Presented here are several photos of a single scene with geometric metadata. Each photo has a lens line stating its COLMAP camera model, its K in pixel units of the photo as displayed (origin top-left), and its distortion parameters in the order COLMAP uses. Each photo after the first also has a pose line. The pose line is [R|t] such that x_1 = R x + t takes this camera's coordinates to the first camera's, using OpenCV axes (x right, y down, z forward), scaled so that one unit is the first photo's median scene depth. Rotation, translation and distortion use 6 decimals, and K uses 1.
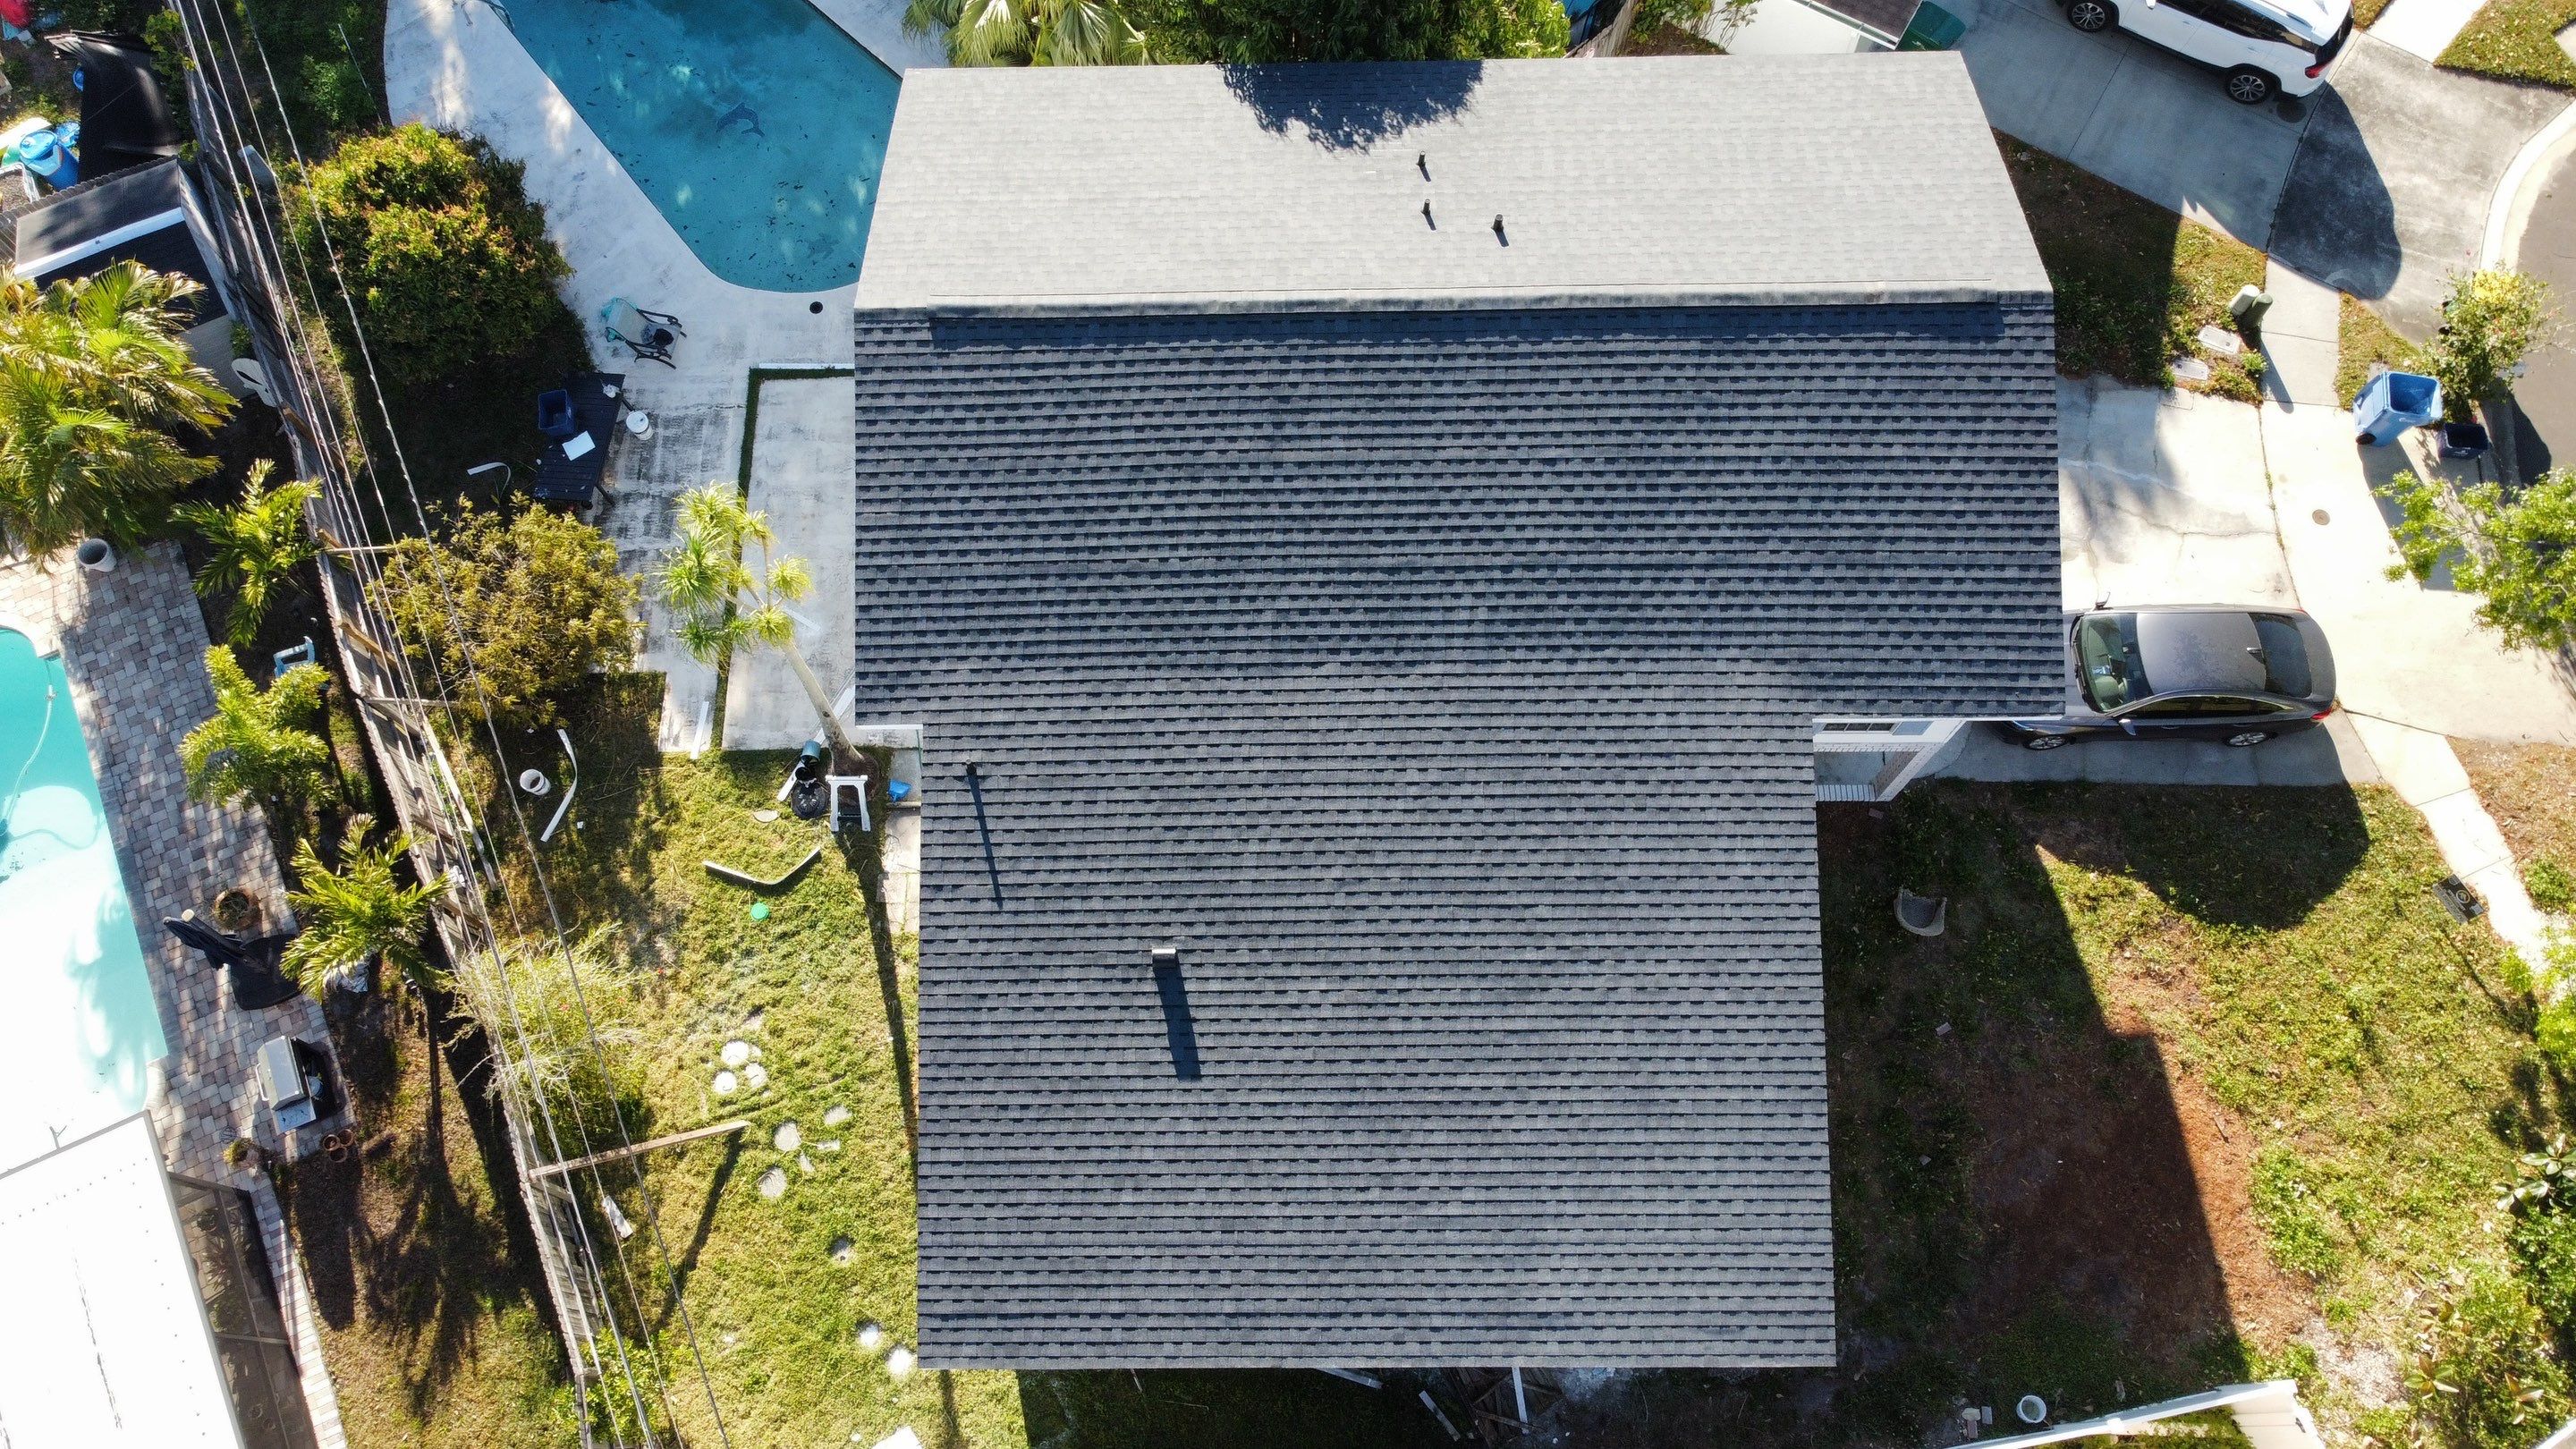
lens RADIAL K [[1955.7, 0, 1252.3], [0, 1955.7, 700.1], [0, 0, 1]] dist [0.023825, -0.048271]
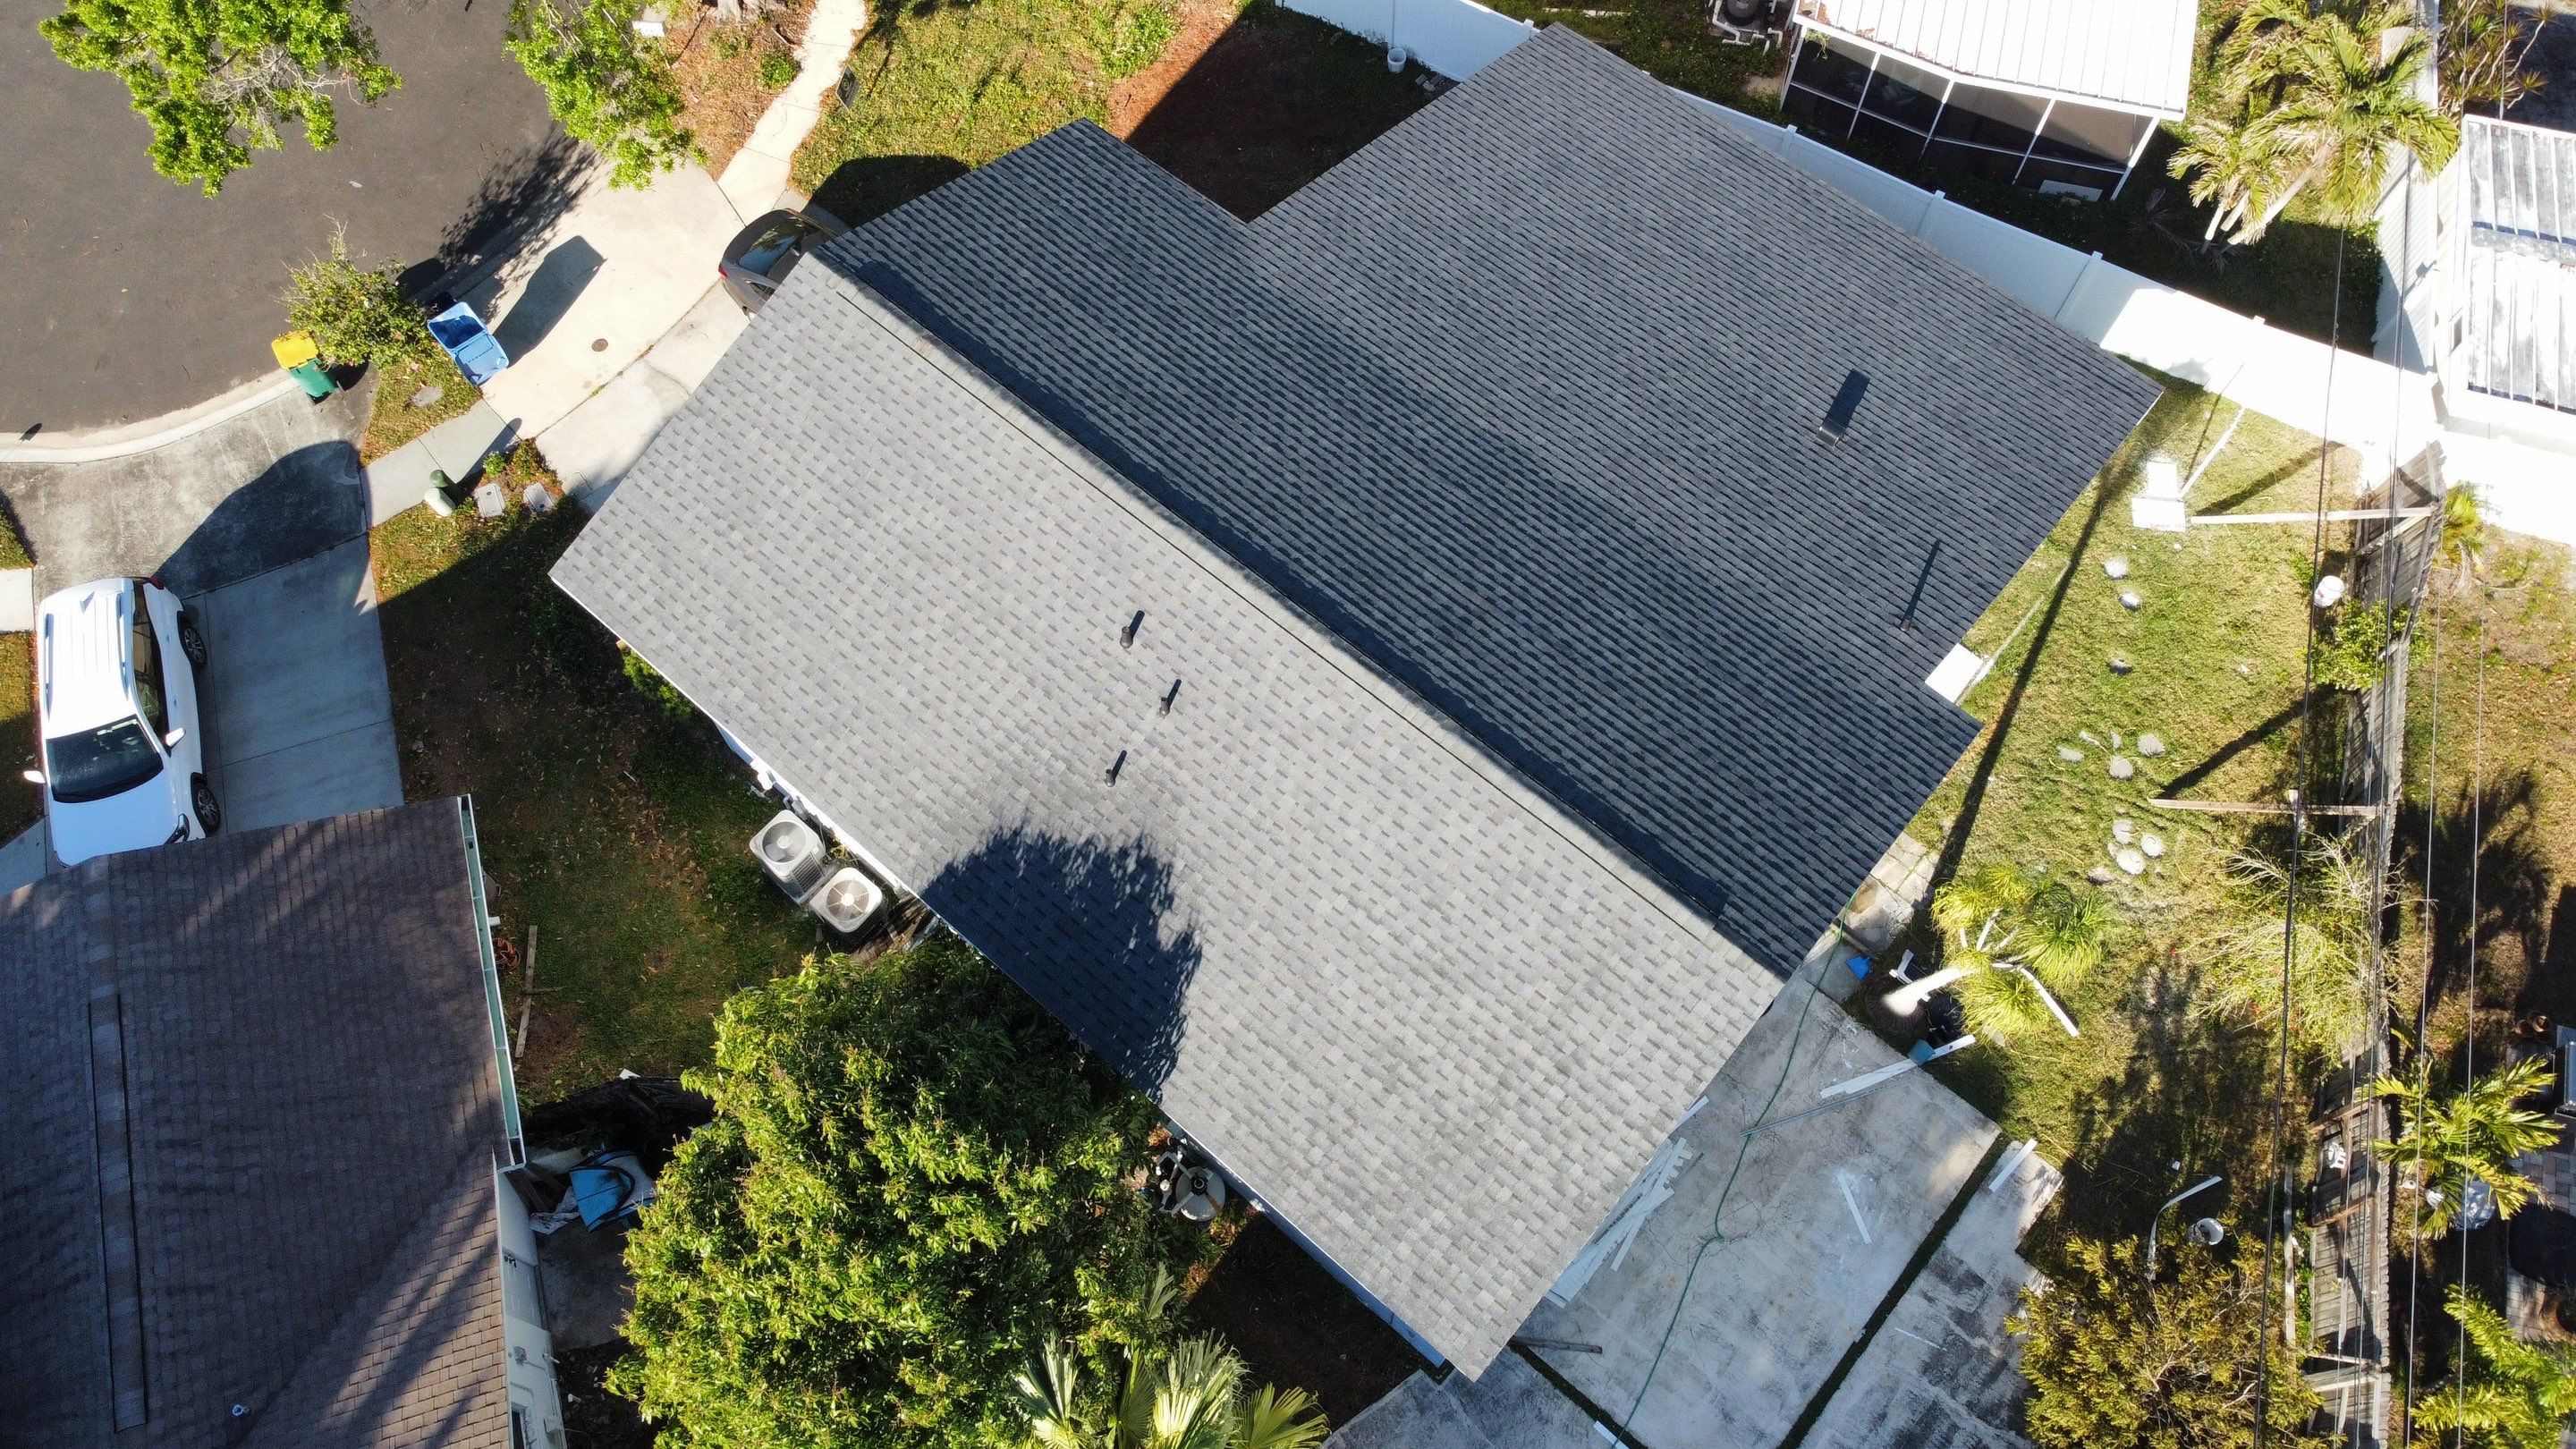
lens RADIAL K [[1955.7, 0, 1259.9], [0, 1955.7, 685.7], [0, 0, 1]] dist [0.023825, -0.048271]
pose [[-0.755554, -0.570442, 0.322078, -0.232198], [0.621776, -0.469691, 0.626725, -0.805266], [-0.206233, 0.673785, 0.709565, 0.368299]]
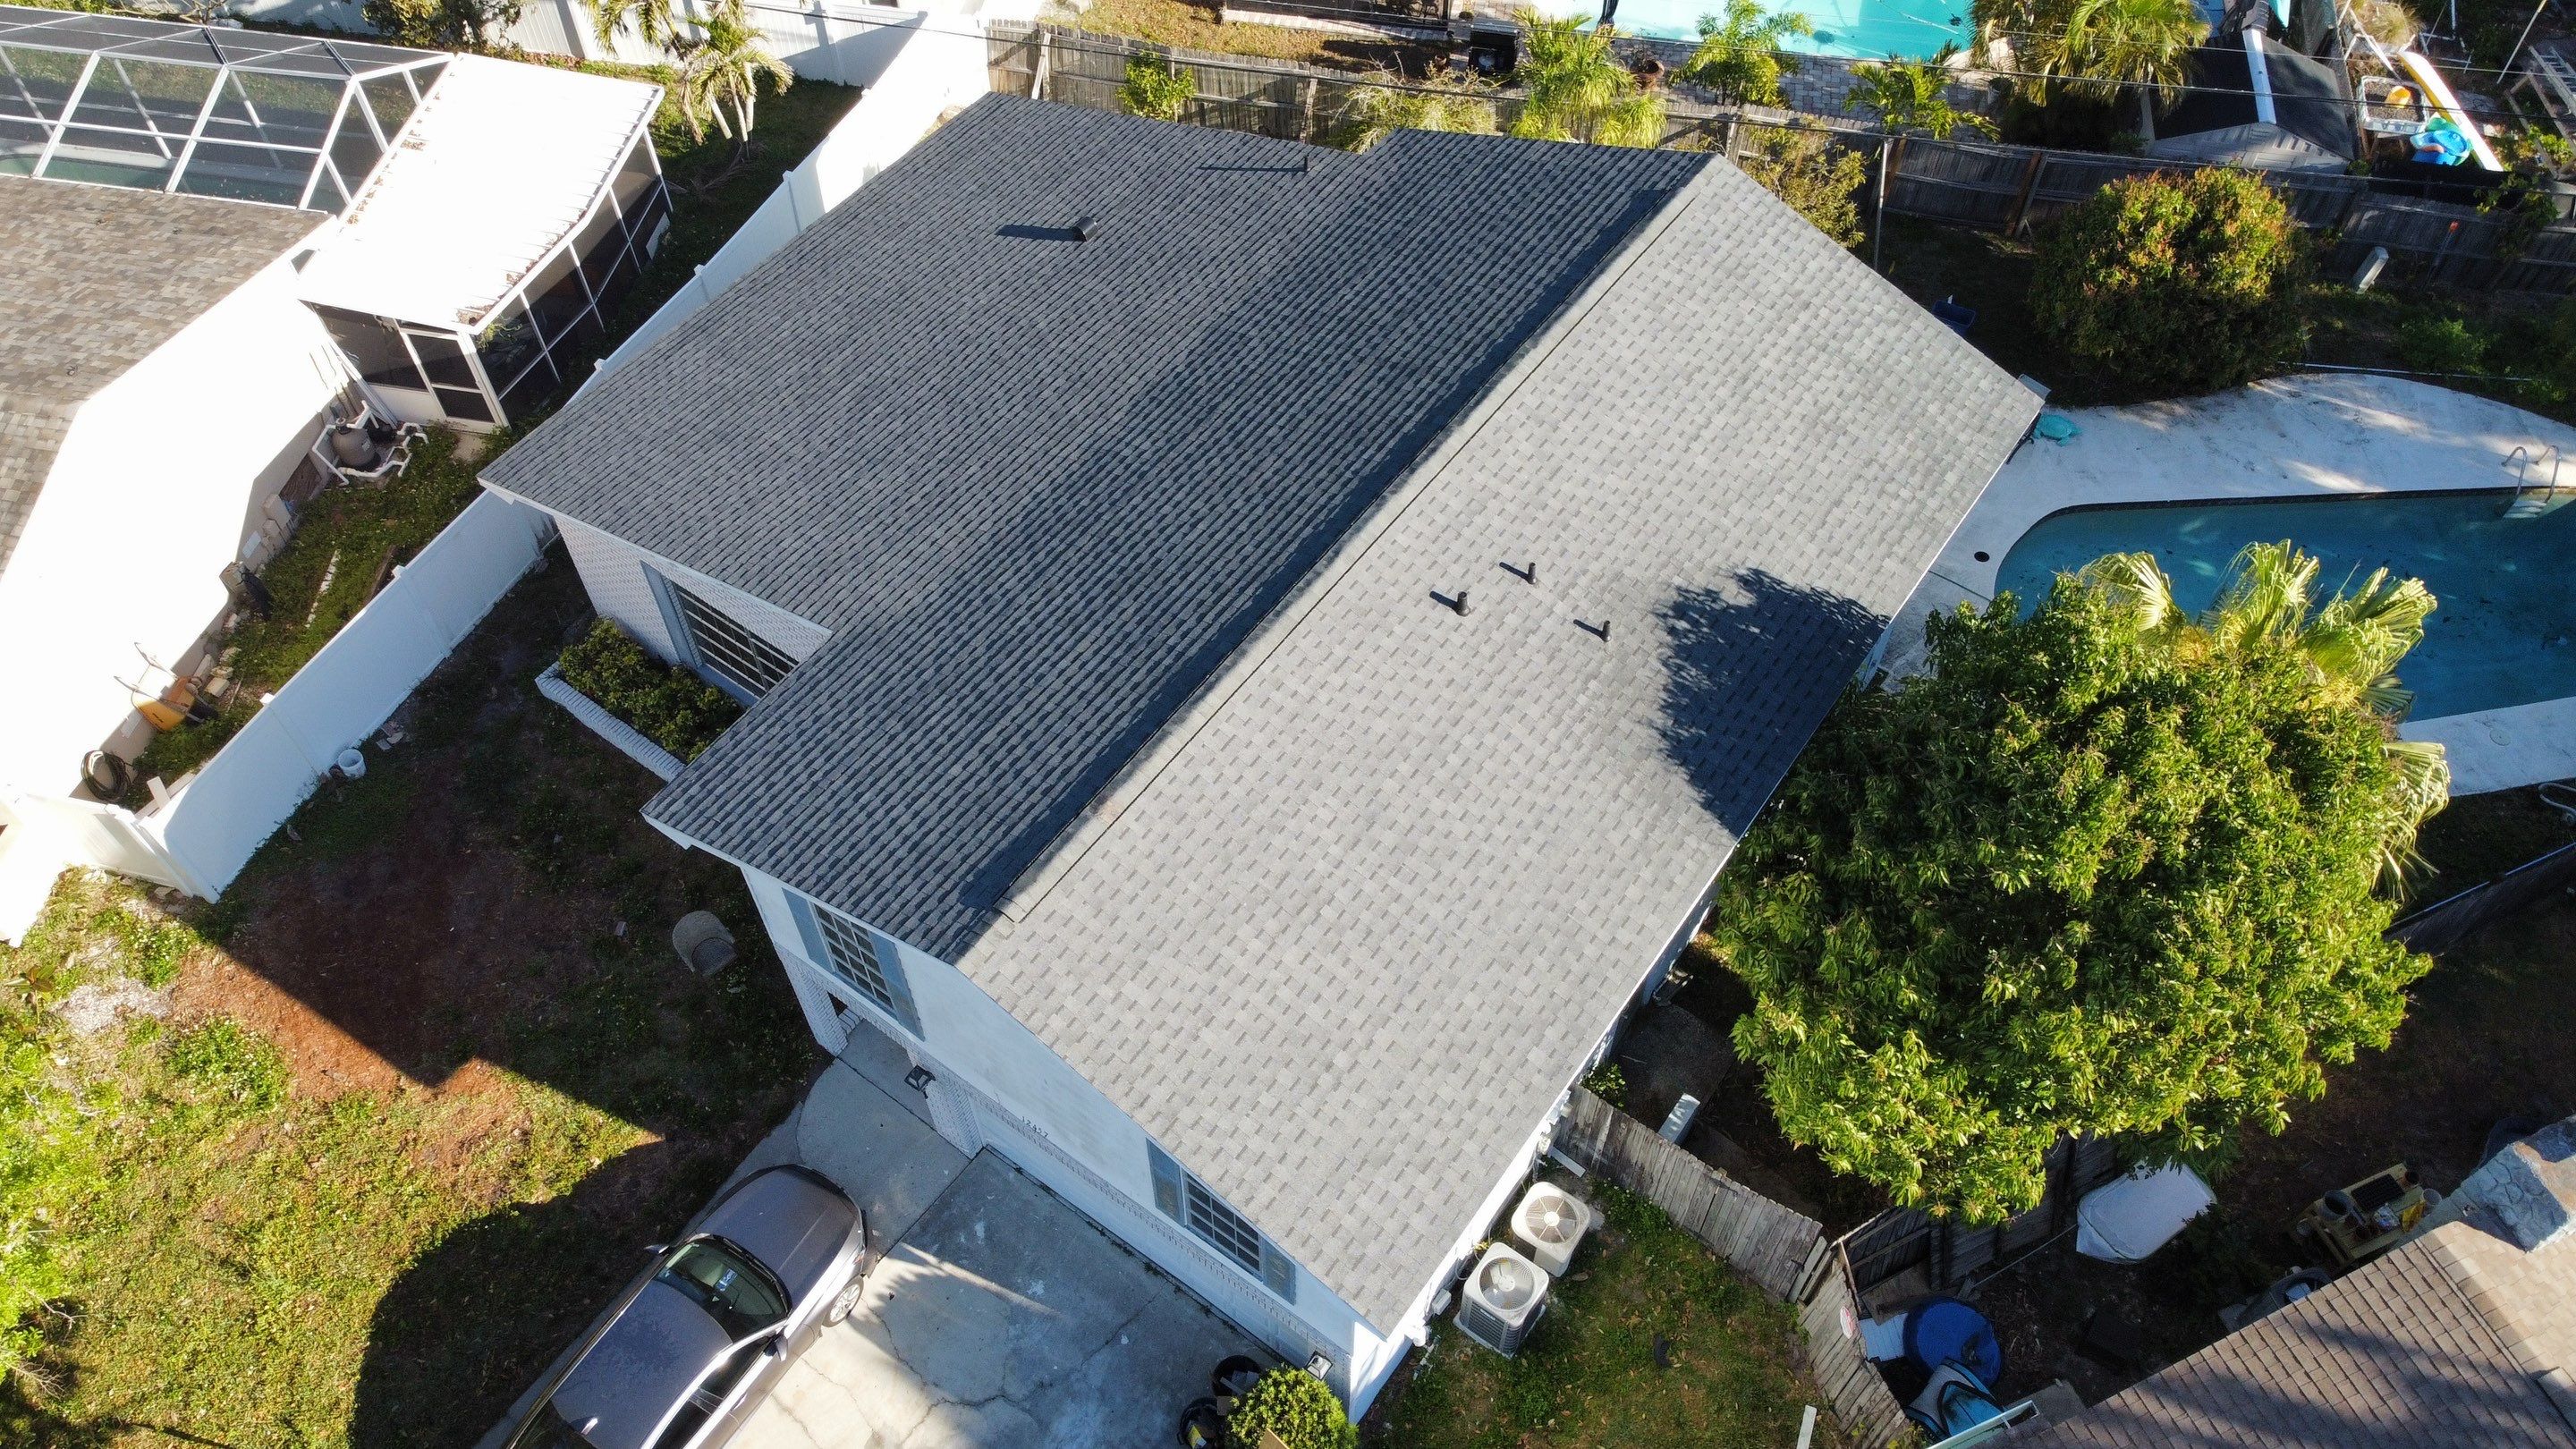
lens RADIAL K [[1955.7, 0, 1247.2], [0, 1955.7, 672.4], [0, 0, 1]] dist [0.023825, -0.048271]
pose [[-0.596530, 0.655086, -0.463697, 0.611383], [-0.735301, -0.214504, 0.642900, -0.747966], [0.321690, 0.724466, 0.609643, 0.484826]]
